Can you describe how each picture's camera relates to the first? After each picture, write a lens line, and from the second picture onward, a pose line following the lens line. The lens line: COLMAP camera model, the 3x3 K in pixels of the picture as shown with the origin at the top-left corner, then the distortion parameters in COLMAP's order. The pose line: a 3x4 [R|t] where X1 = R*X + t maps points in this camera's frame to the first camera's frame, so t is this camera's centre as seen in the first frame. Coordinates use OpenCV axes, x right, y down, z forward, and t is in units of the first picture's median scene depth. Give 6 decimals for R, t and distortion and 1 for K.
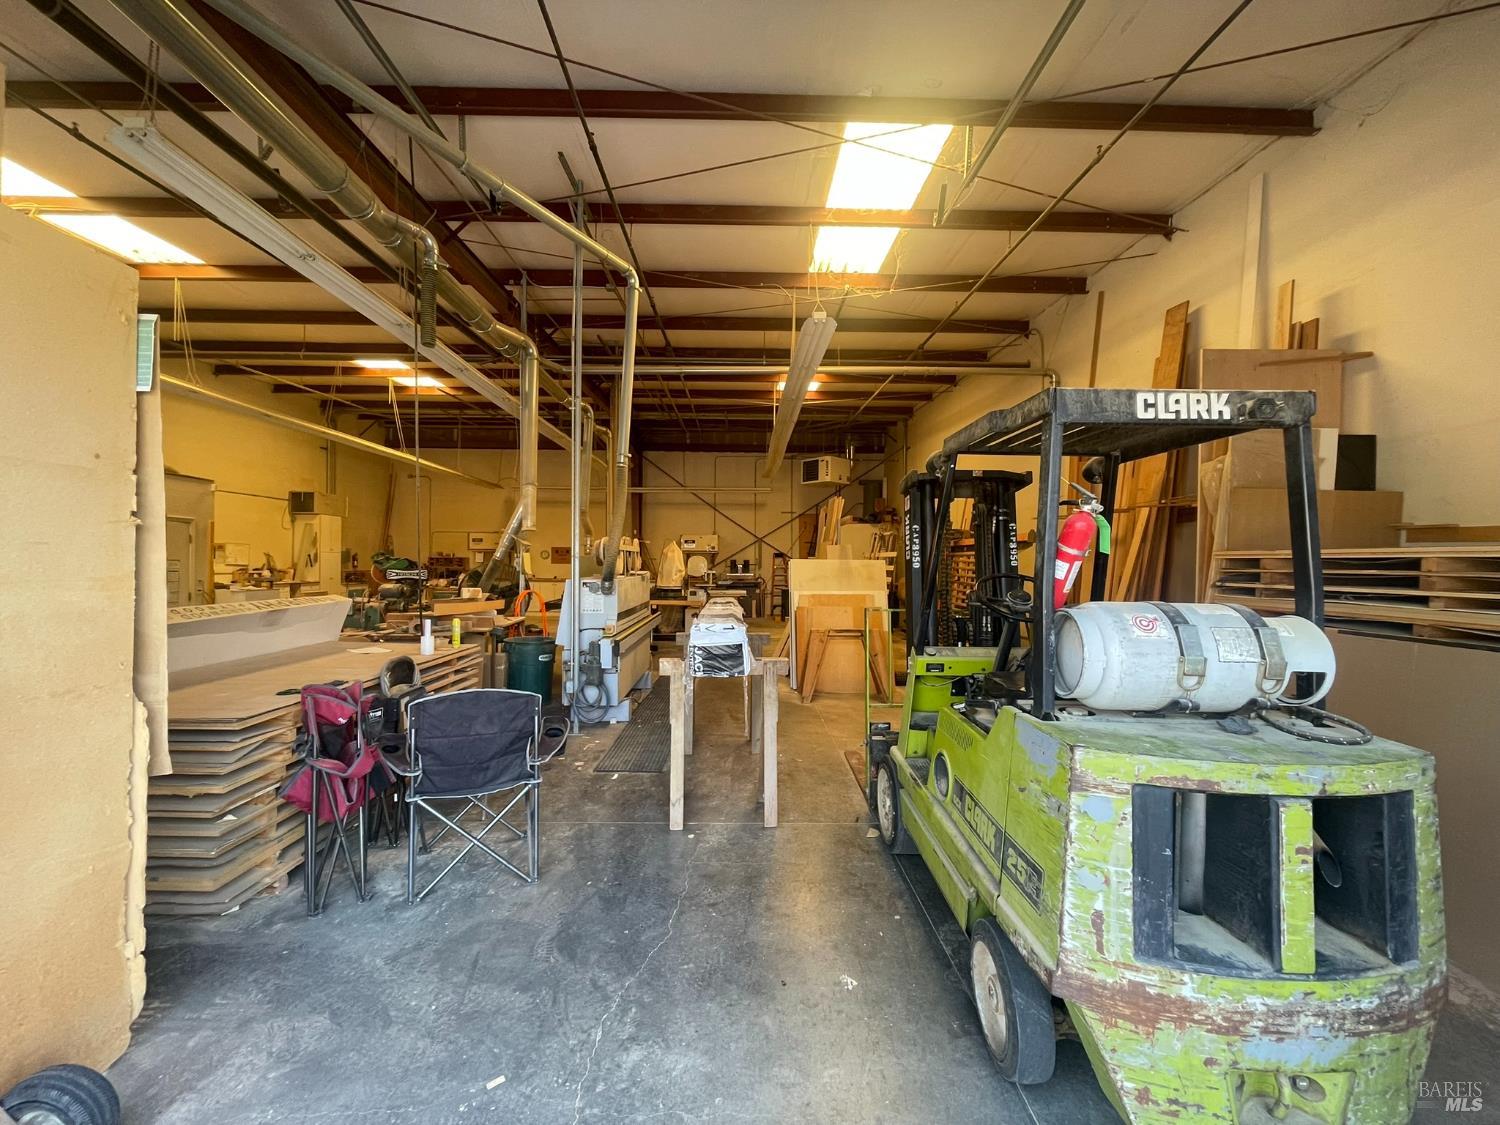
lens RADIAL K [[608.7, 0, 745.0], [0, 608.7, 559.9], [0, 0, 1]] dist [0.000356, 0.000021]
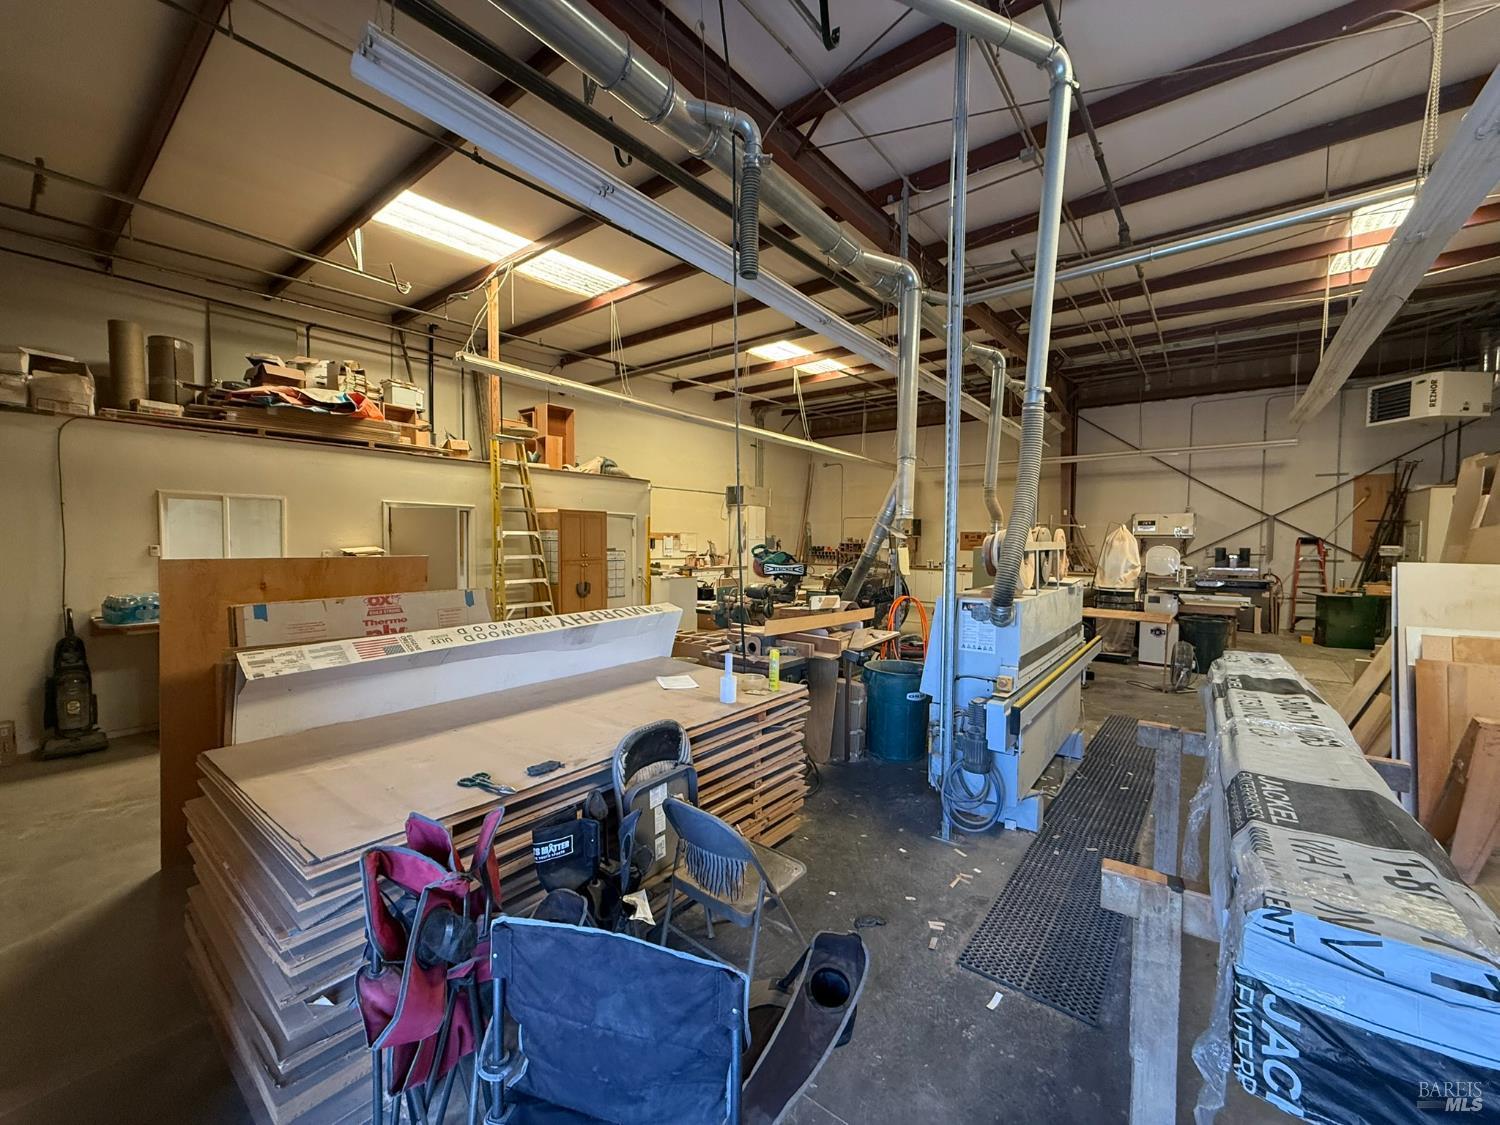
lens RADIAL K [[597.4, 0, 744.7], [0, 597.4, 566.8], [0, 0, 1]] dist [0.001471, -0.000189]
pose [[0.781538, 0.026589, -0.623291, -0.032078], [0.000752, 0.999050, 0.043562, -0.015841], [0.623857, -0.034514, 0.780776, 0.212112]]
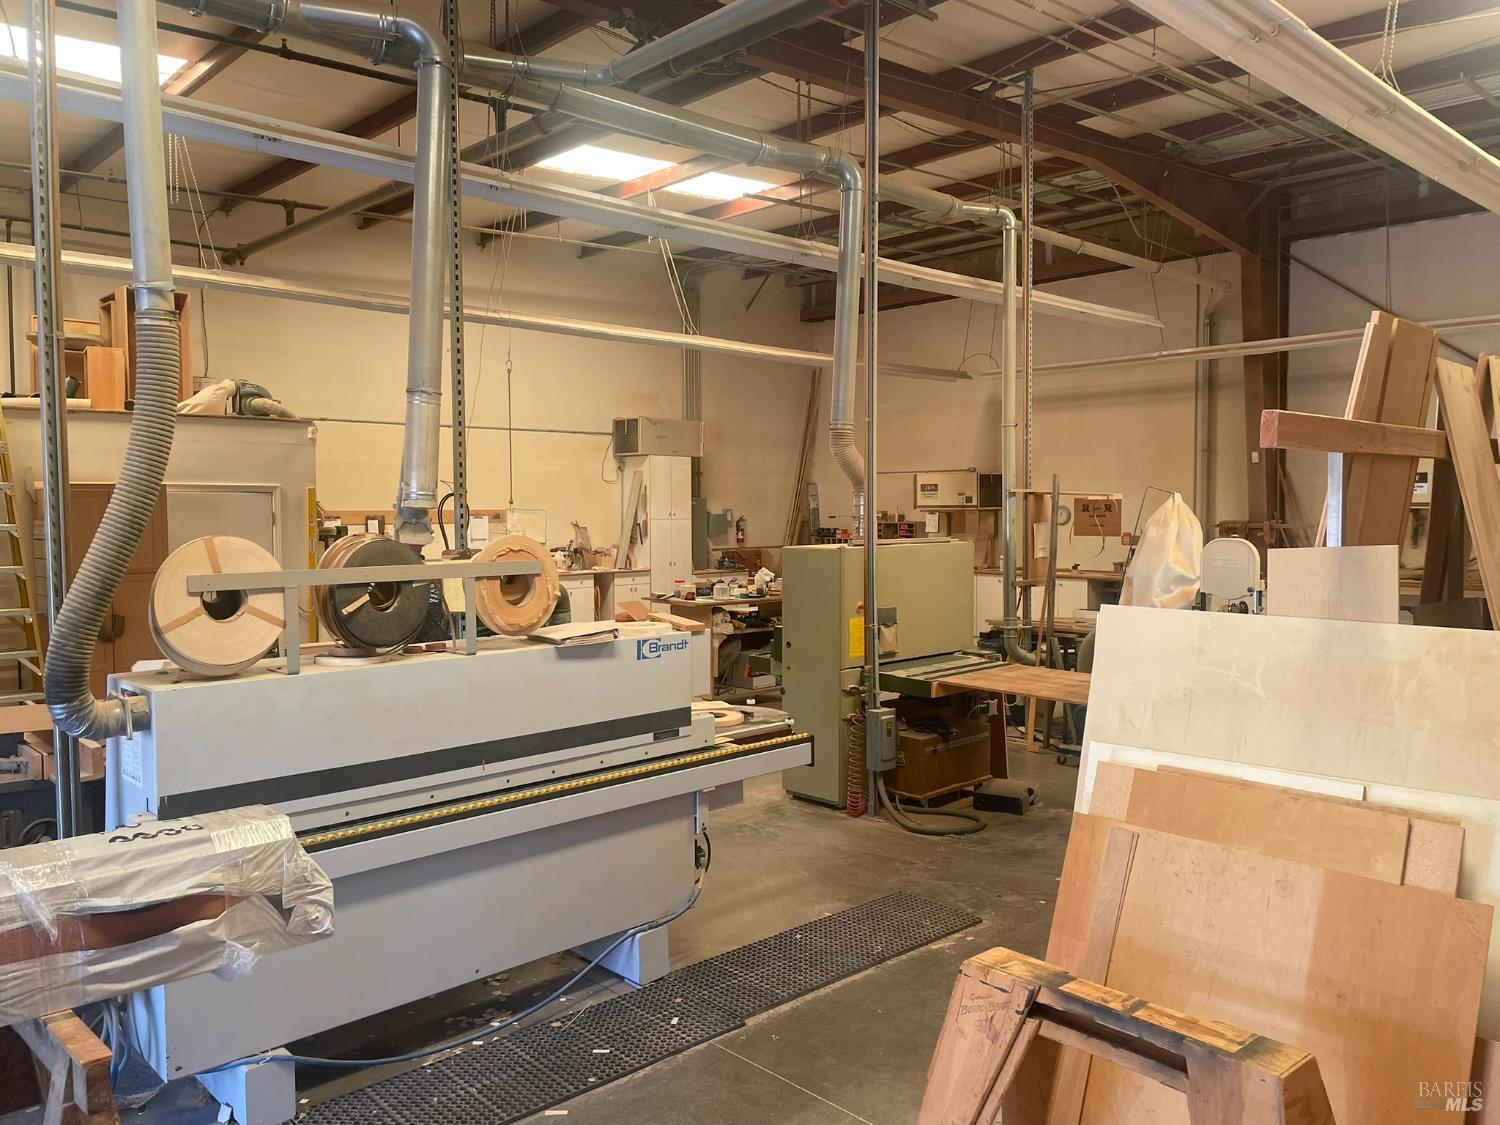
lens RADIAL K [[1135.9, 0, 750.0], [0, 1135.9, 562.5], [0, 0, 1]] dist [0.053536, 0.000125]
pose [[0.687167, 0.024532, -0.726086, 0.246667], [0.014608, 0.998761, 0.047569, -0.033253], [0.726353, -0.043294, 0.685957, 0.471071]]
